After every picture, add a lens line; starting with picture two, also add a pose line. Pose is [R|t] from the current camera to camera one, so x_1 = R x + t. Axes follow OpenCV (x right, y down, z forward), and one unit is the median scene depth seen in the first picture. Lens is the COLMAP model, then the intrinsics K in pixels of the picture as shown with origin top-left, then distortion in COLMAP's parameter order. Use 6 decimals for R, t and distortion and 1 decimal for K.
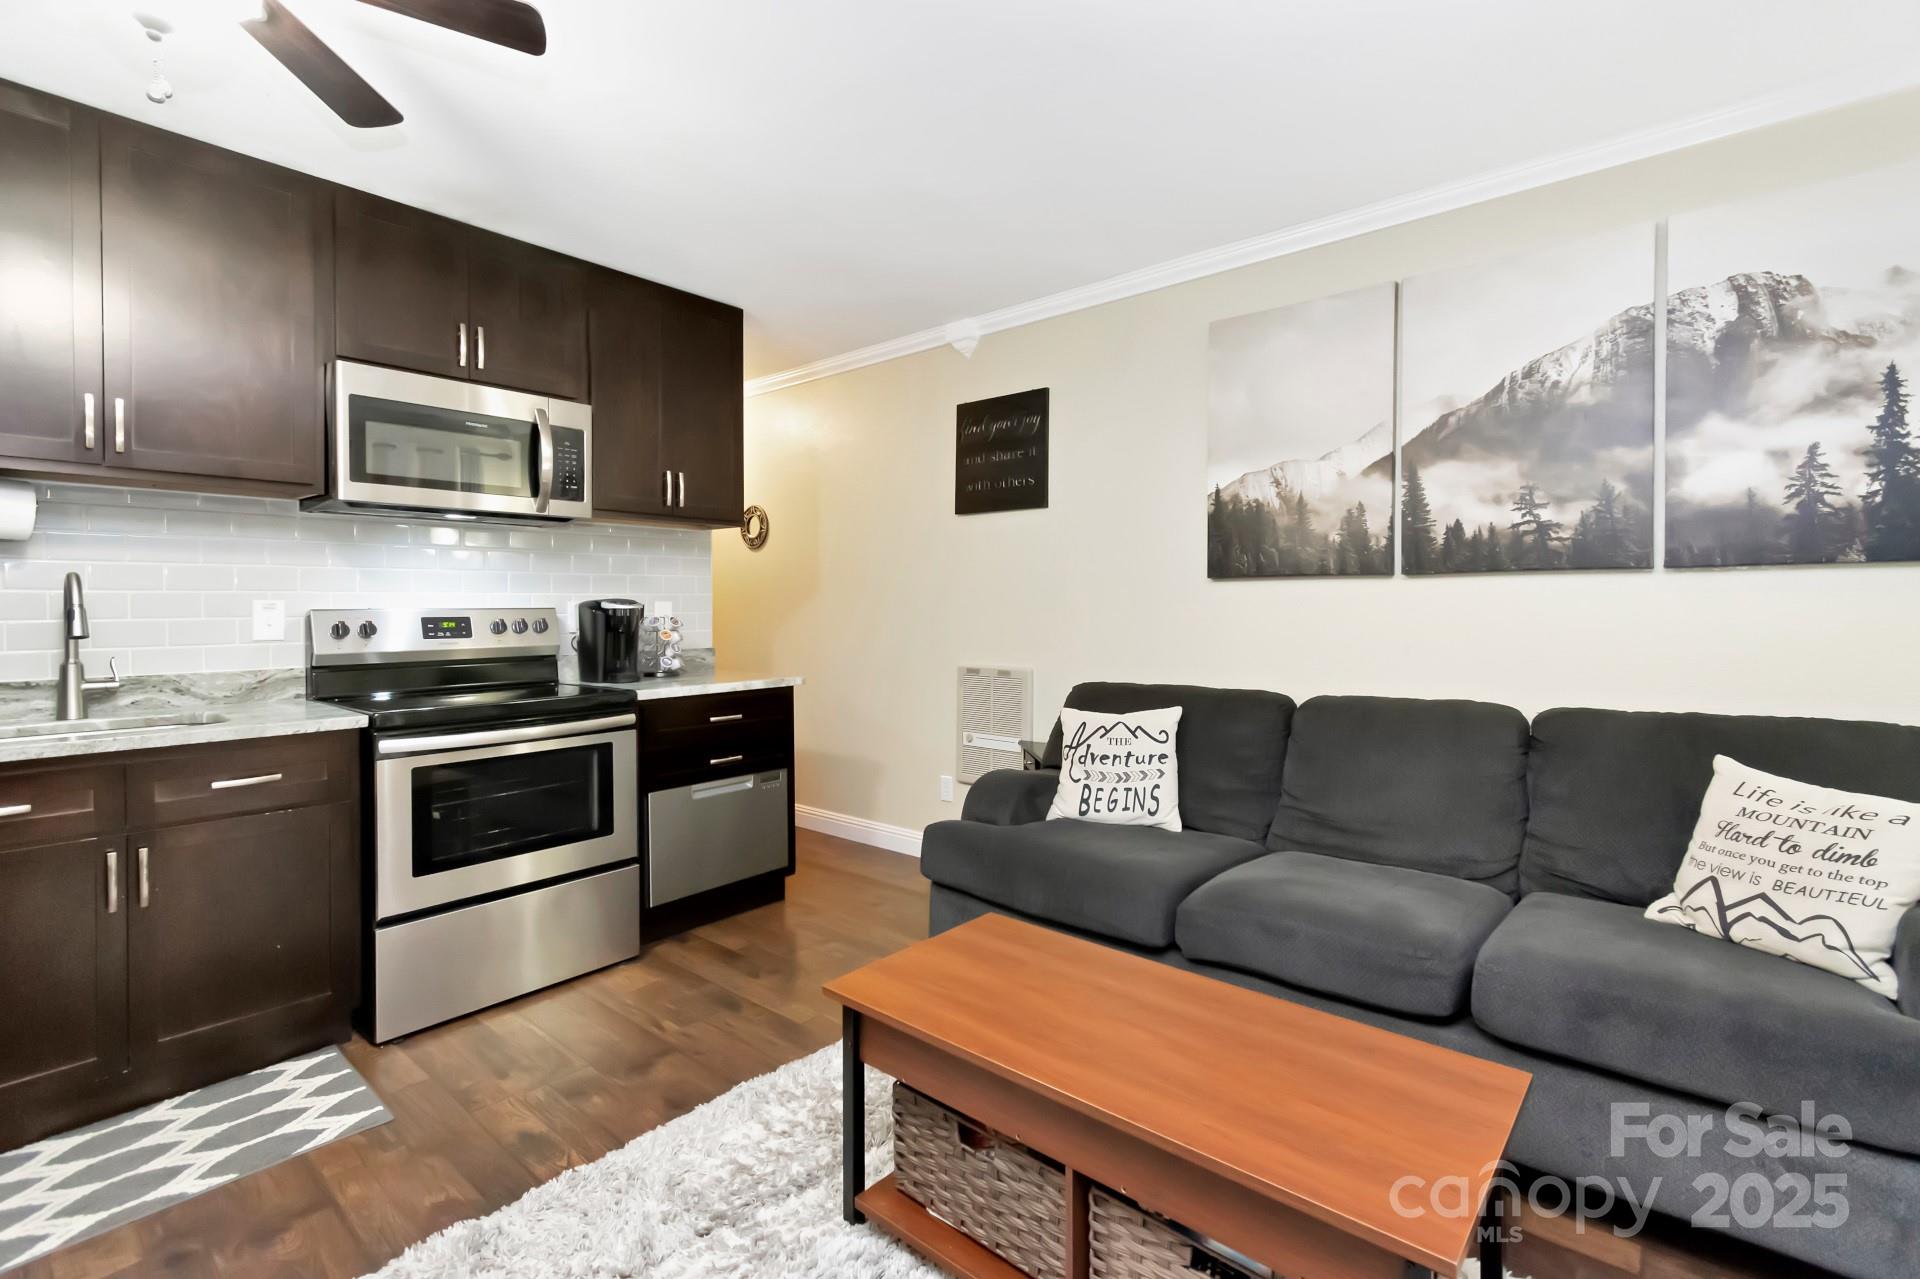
lens RADIAL K [[861.2, 0, 953.6], [0, 861.2, 609.8], [0, 0, 1]] dist [0.003170, -0.000373]
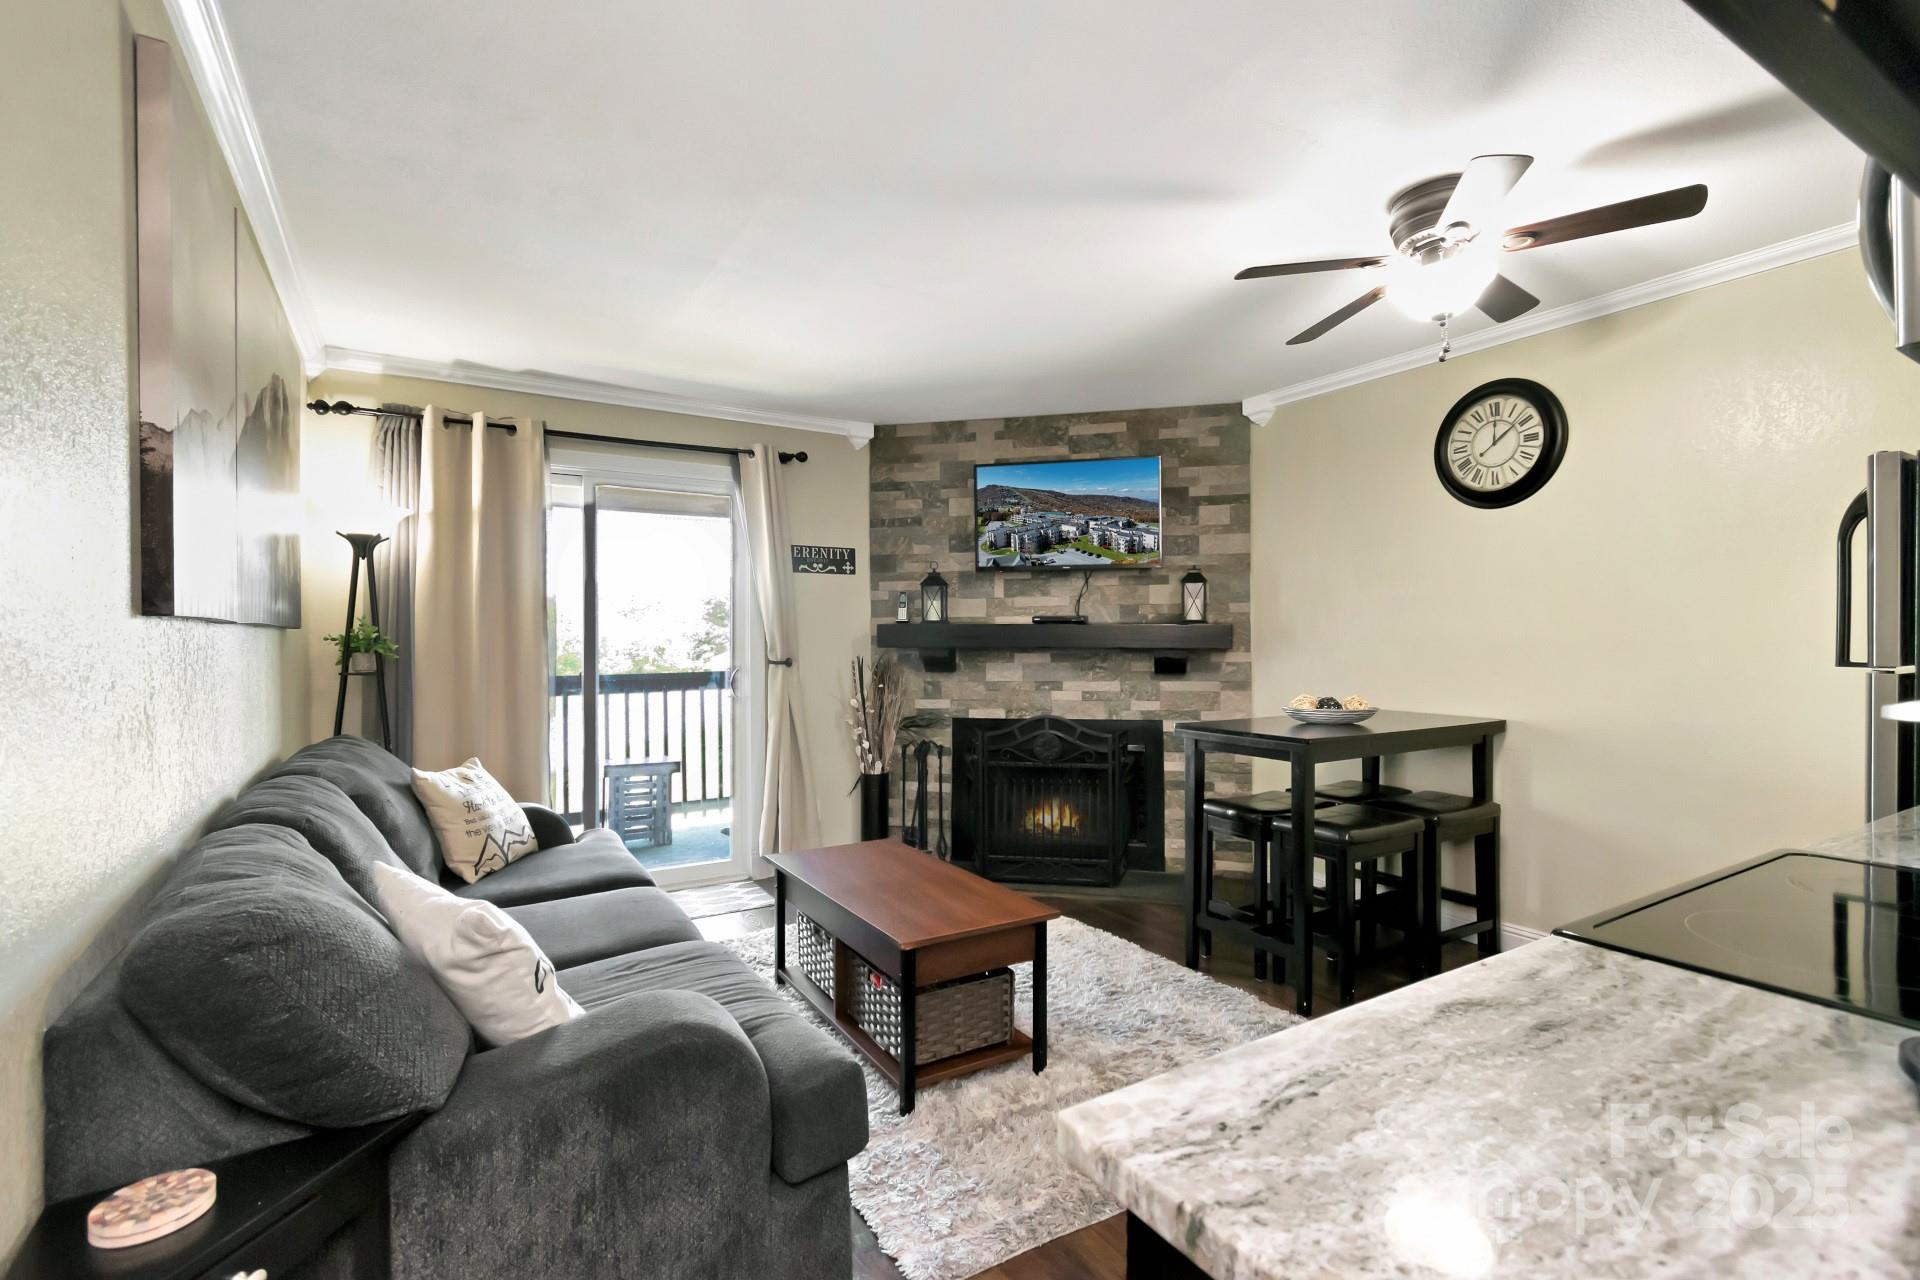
lens RADIAL K [[861.2, 0, 954.5], [0, 861.2, 644.5], [0, 0, 1]] dist [0.003170, -0.000373]
pose [[-0.949848, 0.003261, 0.312695, -0.281254], [0.006558, 0.999933, 0.009492, -0.028449], [-0.312644, 0.011067, -0.949806, 1.586120]]
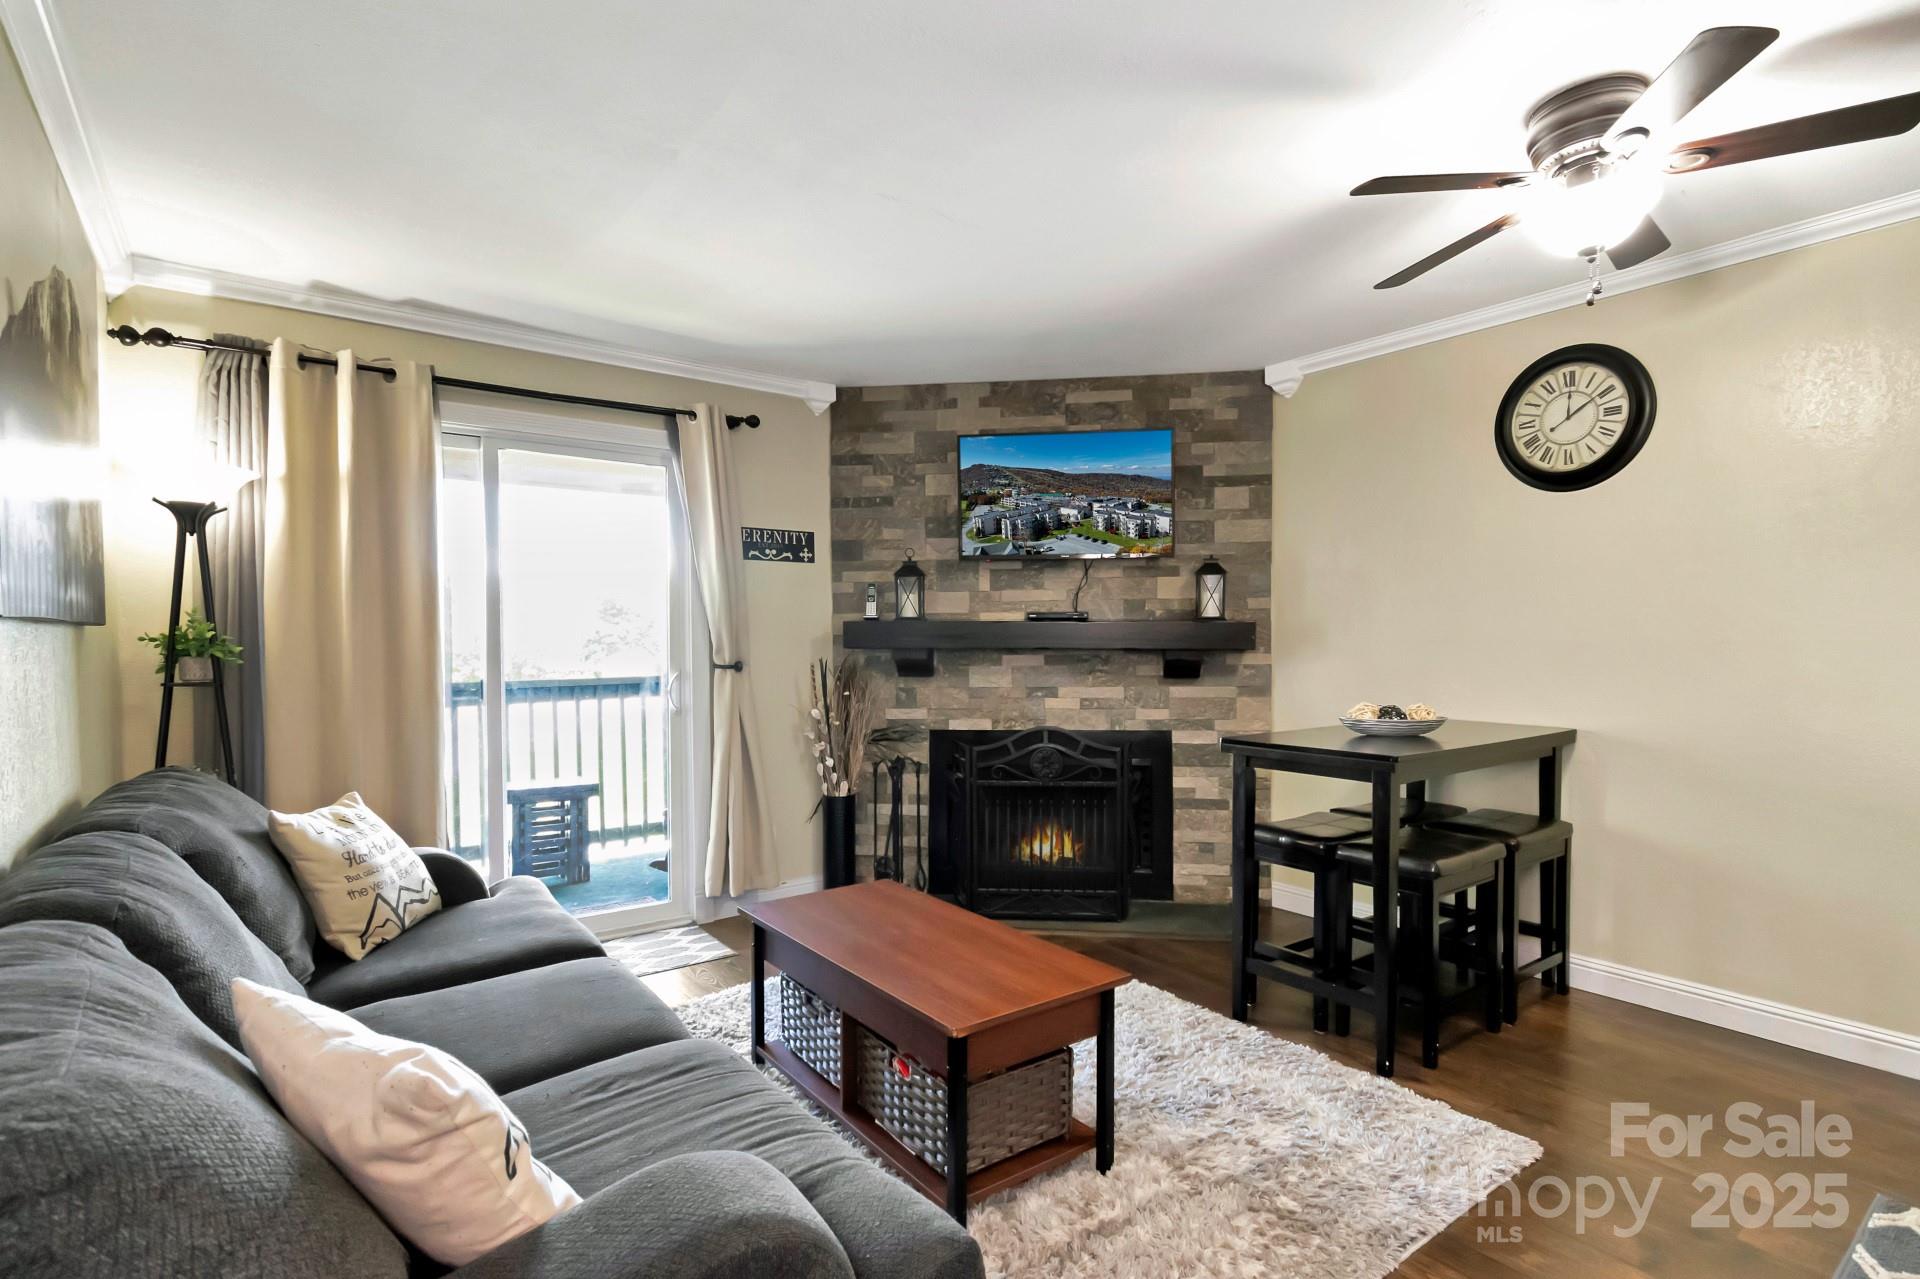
lens RADIAL K [[927.4, 0, 970.6], [0, 927.4, 665.6], [0, 0, 1]] dist [0.003106, 0.000501]
pose [[-0.976370, -0.000958, 0.216103, -0.138191], [0.006414, 0.999421, 0.033410, -0.029635], [-0.216010, 0.034007, -0.975799, 1.486780]]
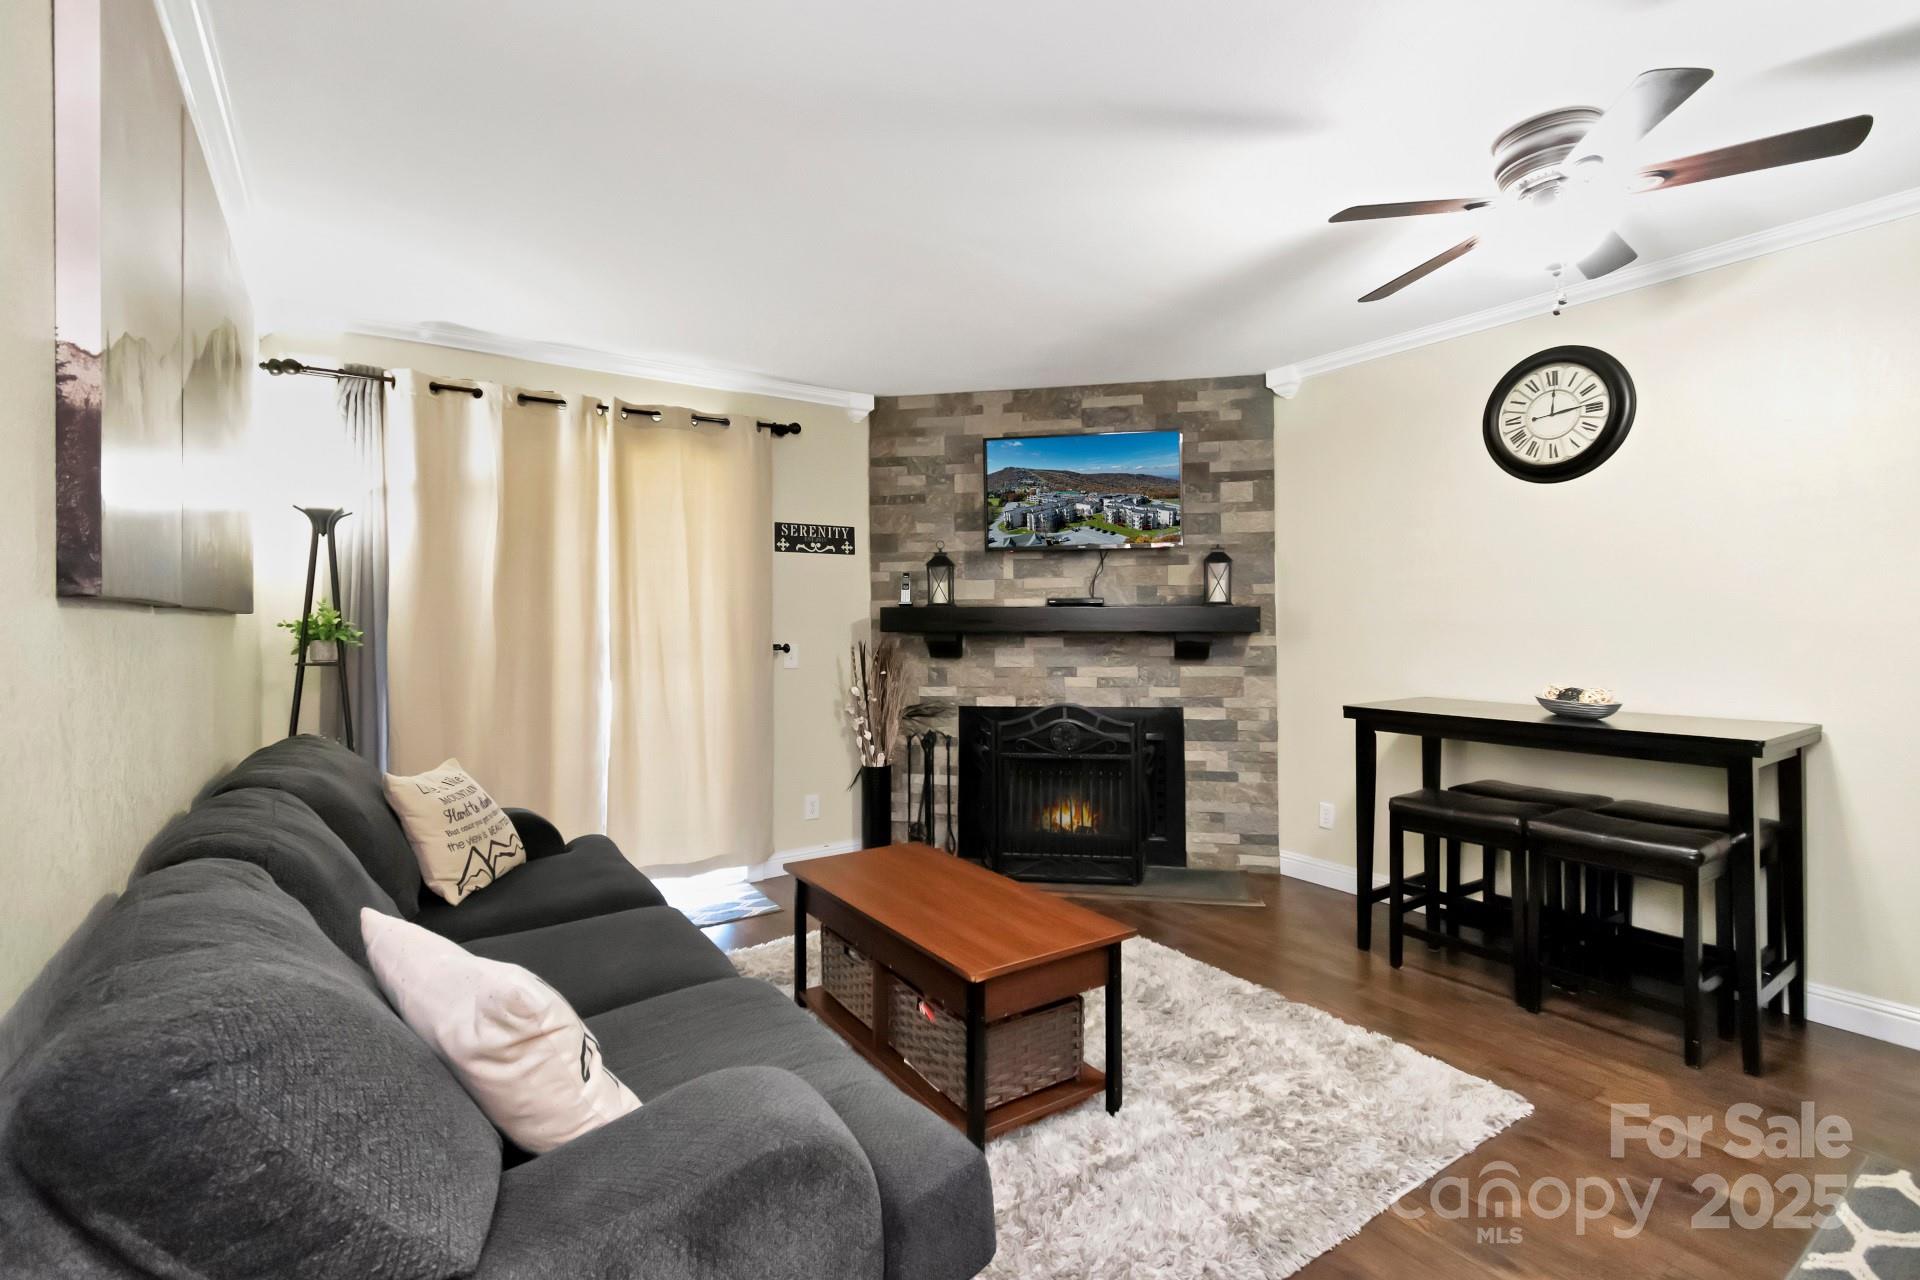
lens RADIAL K [[861.2, 0, 949.7], [0, 861.2, 619.1], [0, 0, 1]] dist [0.003170, -0.000373]
pose [[-0.961356, 0.009591, 0.275142, -0.158074], [0.009921, 0.999951, -0.000190, -0.029835], [-0.275130, 0.002547, -0.961404, 1.514343]]
